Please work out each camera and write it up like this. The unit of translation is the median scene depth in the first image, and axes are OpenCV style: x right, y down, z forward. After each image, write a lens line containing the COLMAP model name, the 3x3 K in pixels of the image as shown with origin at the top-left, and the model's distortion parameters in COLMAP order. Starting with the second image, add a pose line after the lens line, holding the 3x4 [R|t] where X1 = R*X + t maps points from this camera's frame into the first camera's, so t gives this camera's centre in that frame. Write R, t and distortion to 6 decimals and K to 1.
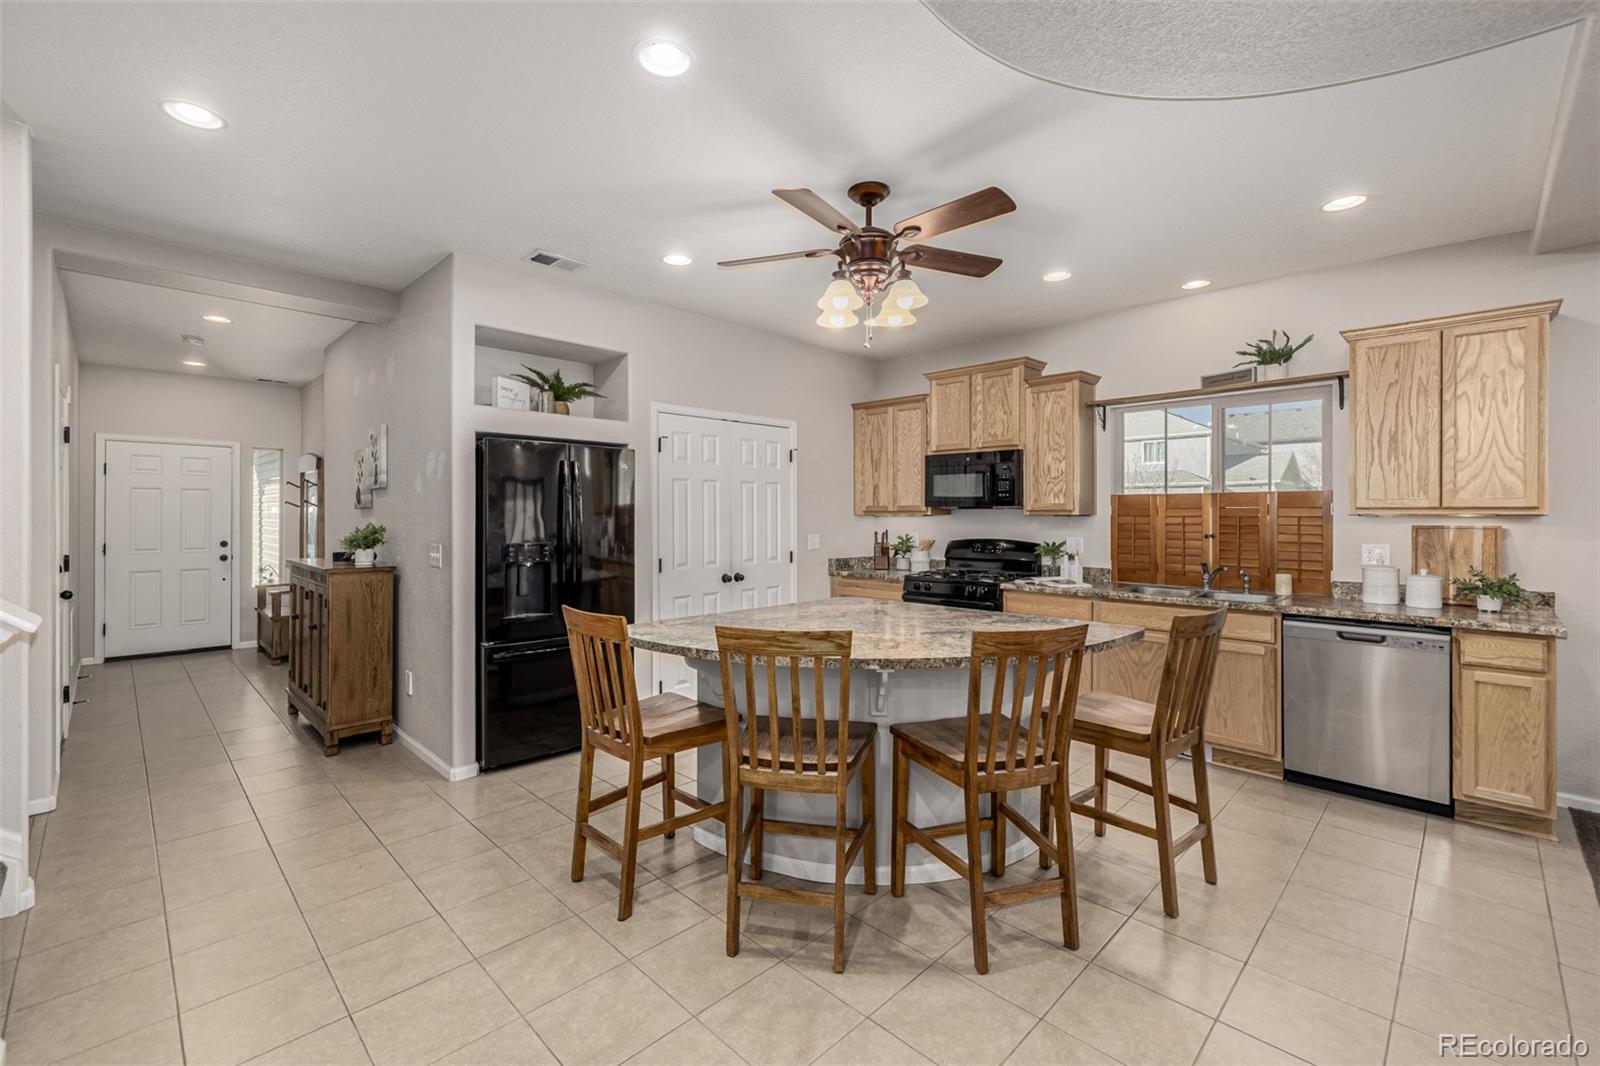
lens RADIAL K [[676.6, 0, 786.6], [0, 676.6, 514.7], [0, 0, 1]] dist [0.000068, 0.000374]
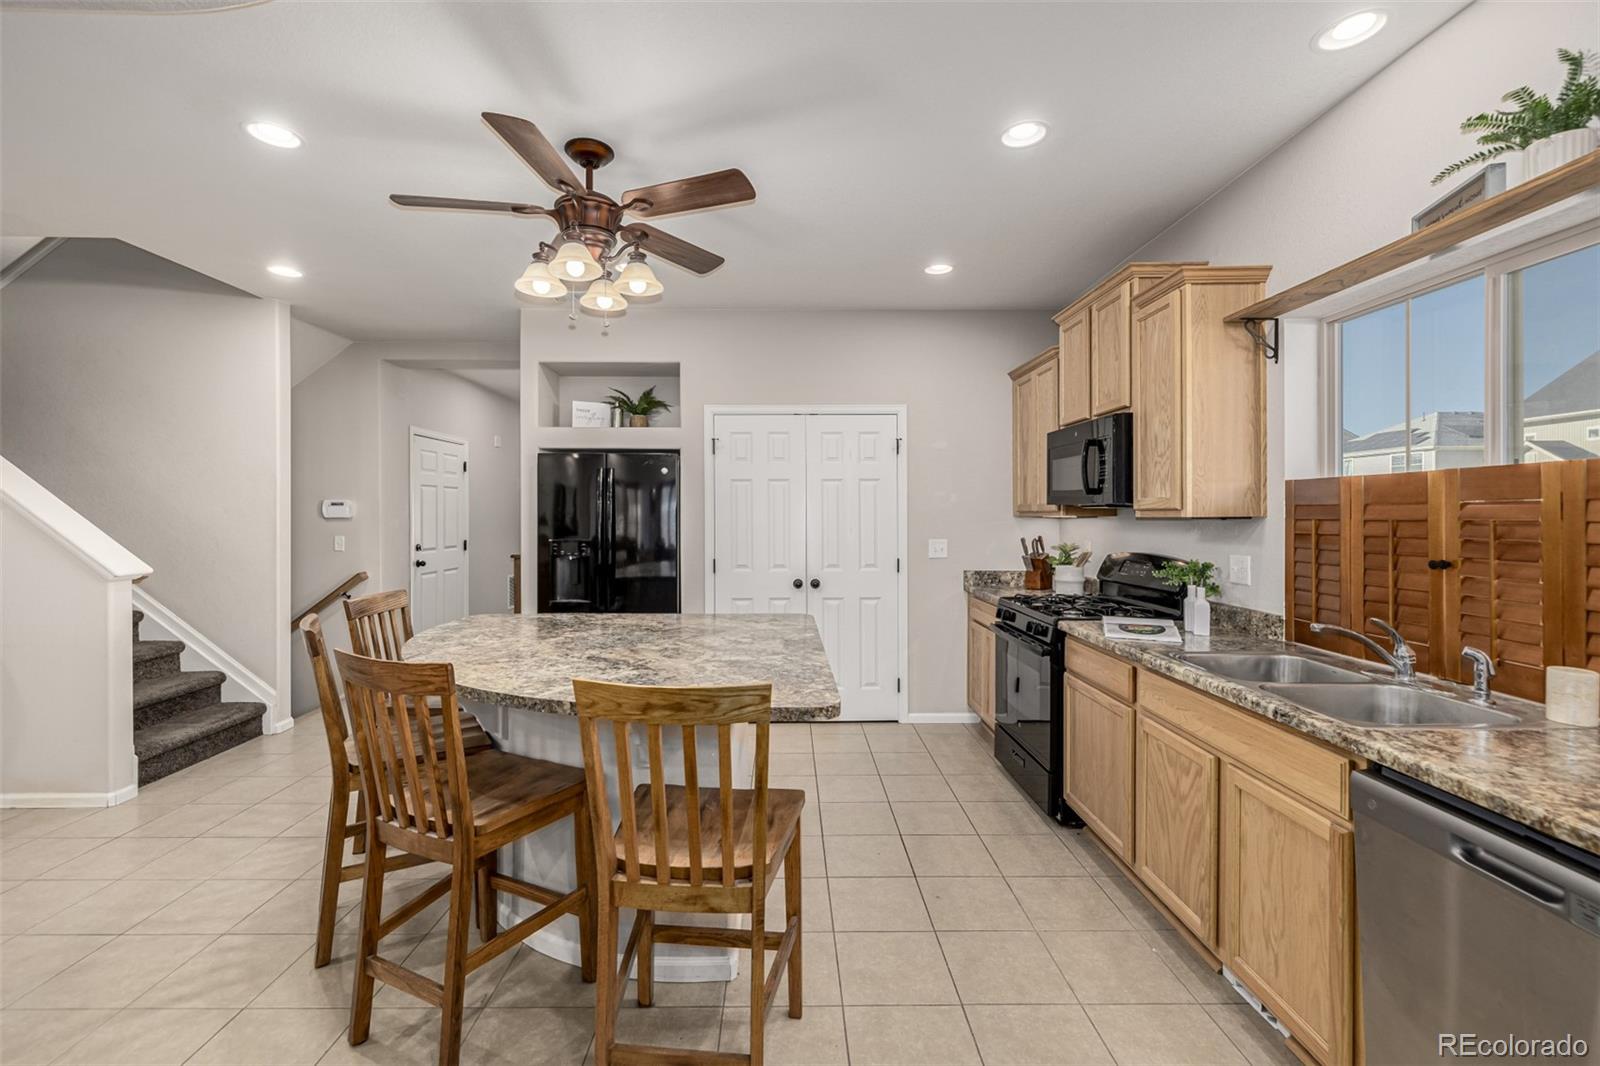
lens RADIAL K [[676.6, 0, 786.5], [0, 676.6, 513.8], [0, 0, 1]] dist [0.000068, 0.000374]
pose [[0.715228, -0.001134, -0.698891, 0.612811], [0.000441, 0.999999, -0.001171, -0.001792], [0.698891, 0.000530, 0.715228, 0.360820]]
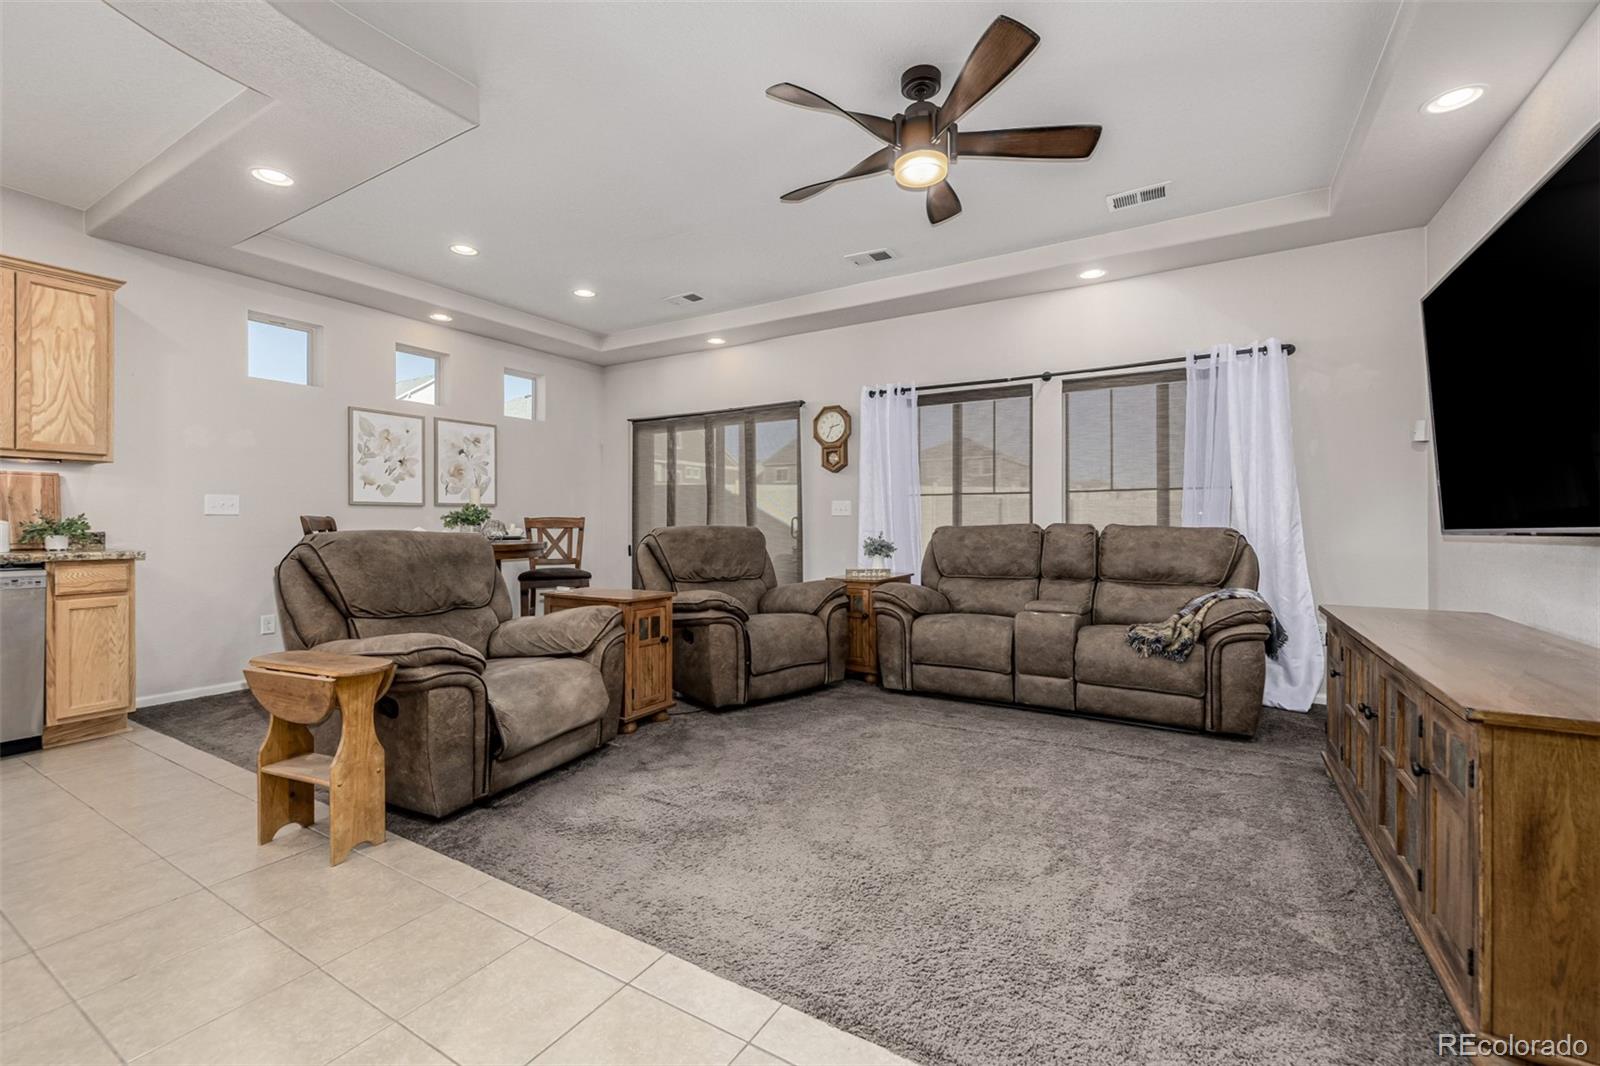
lens RADIAL K [[676.6, 0, 797.9], [0, 676.6, 522.8], [0, 0, 1]] dist [0.000068, 0.000374]
pose [[-0.243809, 0.001009, 0.969823, -0.207122], [0.002349, 0.999997, -0.000450, 0.075511], [-0.969821, 0.002169, -0.243810, 0.096617]]
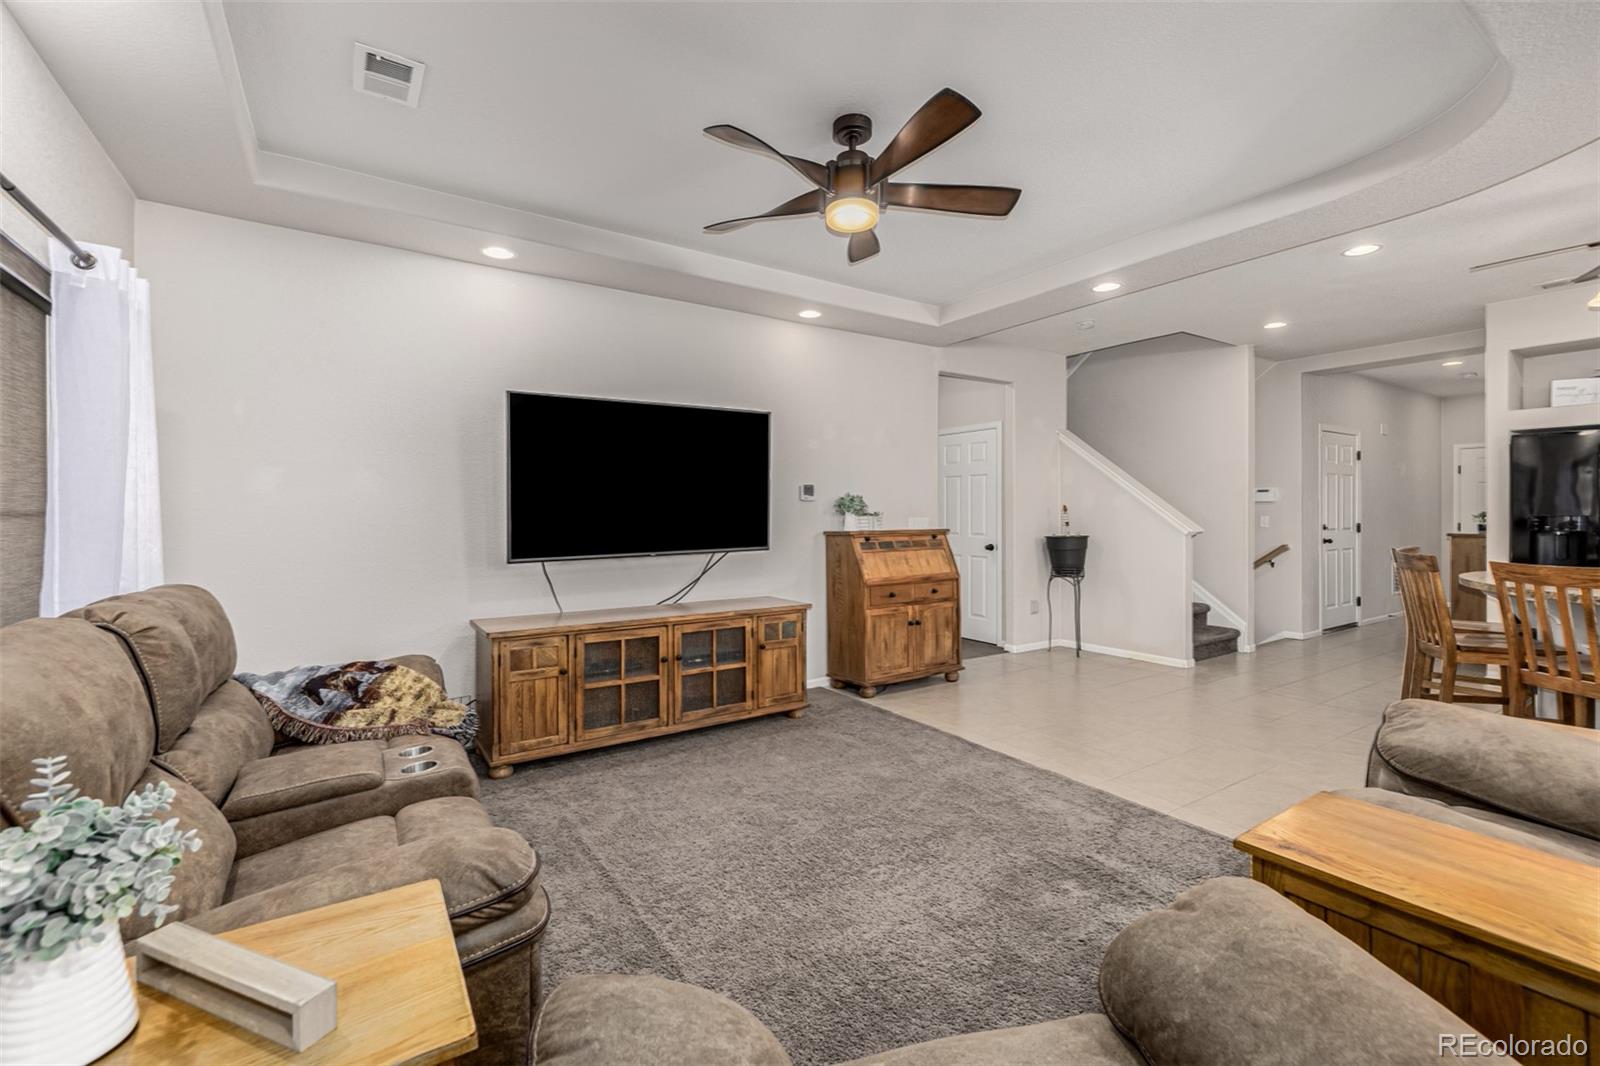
lens RADIAL K [[676.6, 0, 787.5], [0, 676.6, 516.1], [0, 0, 1]] dist [0.000068, 0.000374]
pose [[-0.210011, 0.003599, -0.977692, 0.948142], [0.003991, 0.999988, 0.002824, 0.028588], [0.977691, -0.003309, -0.210023, -0.085692]]
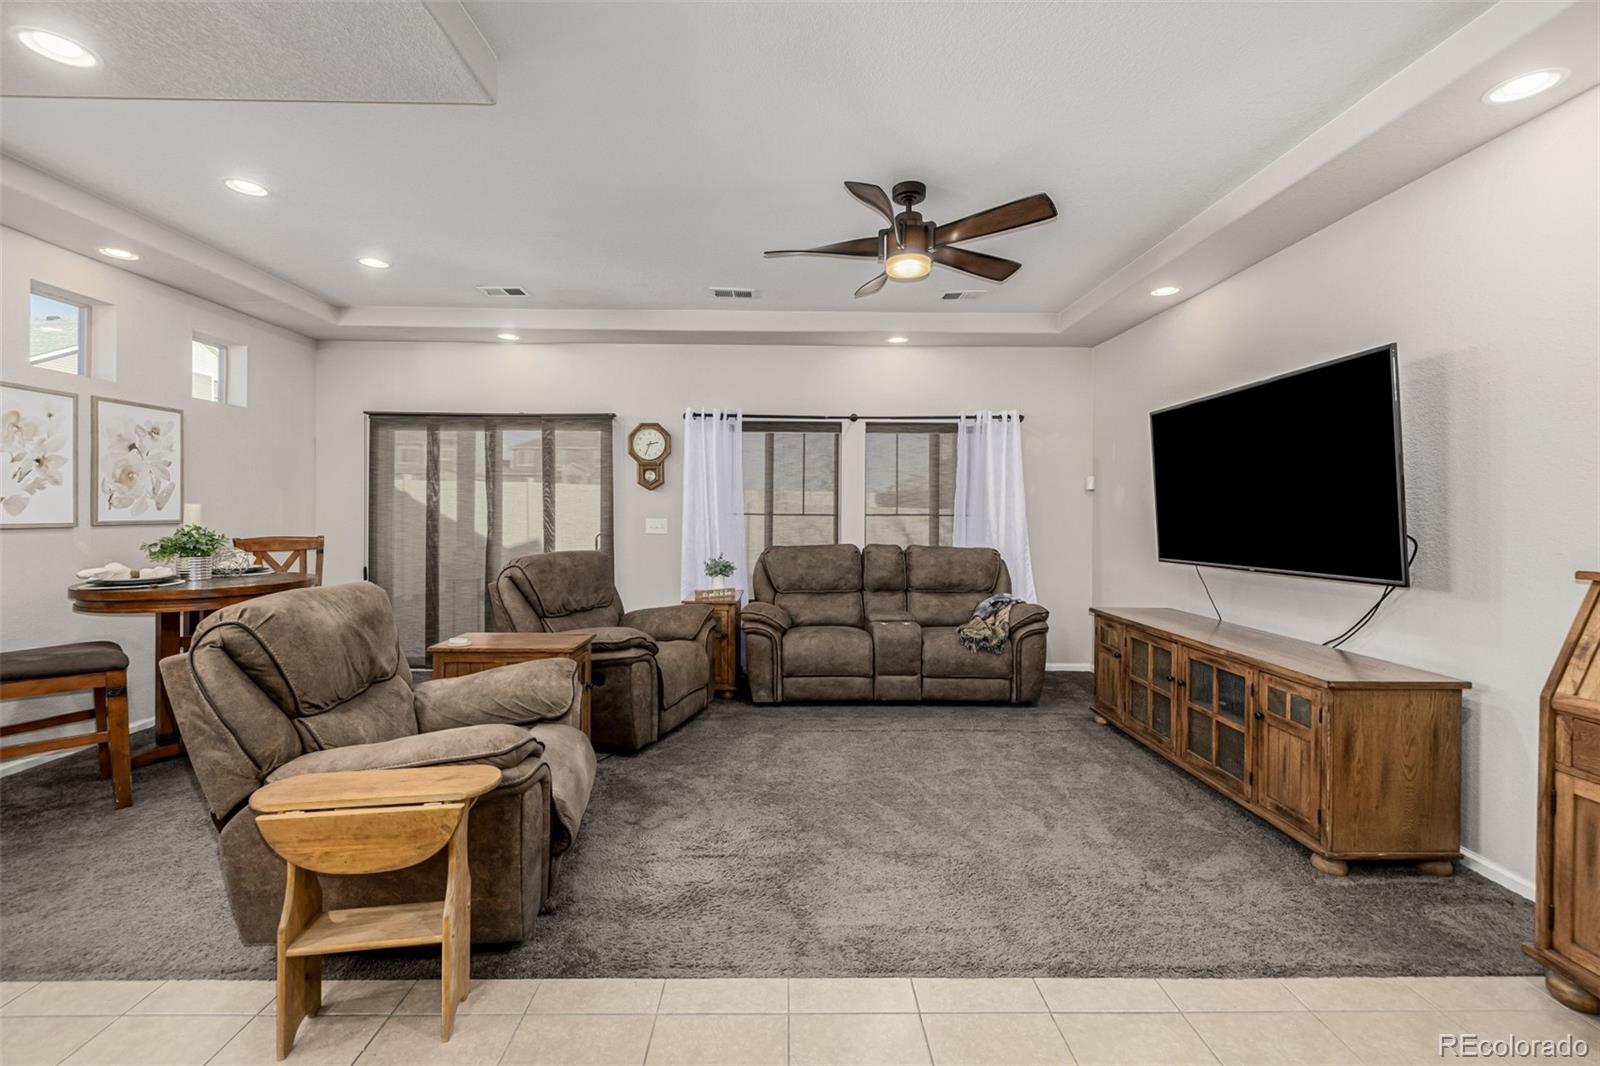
lens RADIAL K [[676.6, 0, 795.7], [0, 676.6, 517.0], [0, 0, 1]] dist [0.000068, 0.000374]
pose [[-0.721986, -0.008175, 0.691860, -0.060496], [-0.005165, 0.999966, 0.006426, 0.021706], [-0.691889, 0.001066, -0.722003, 0.438852]]
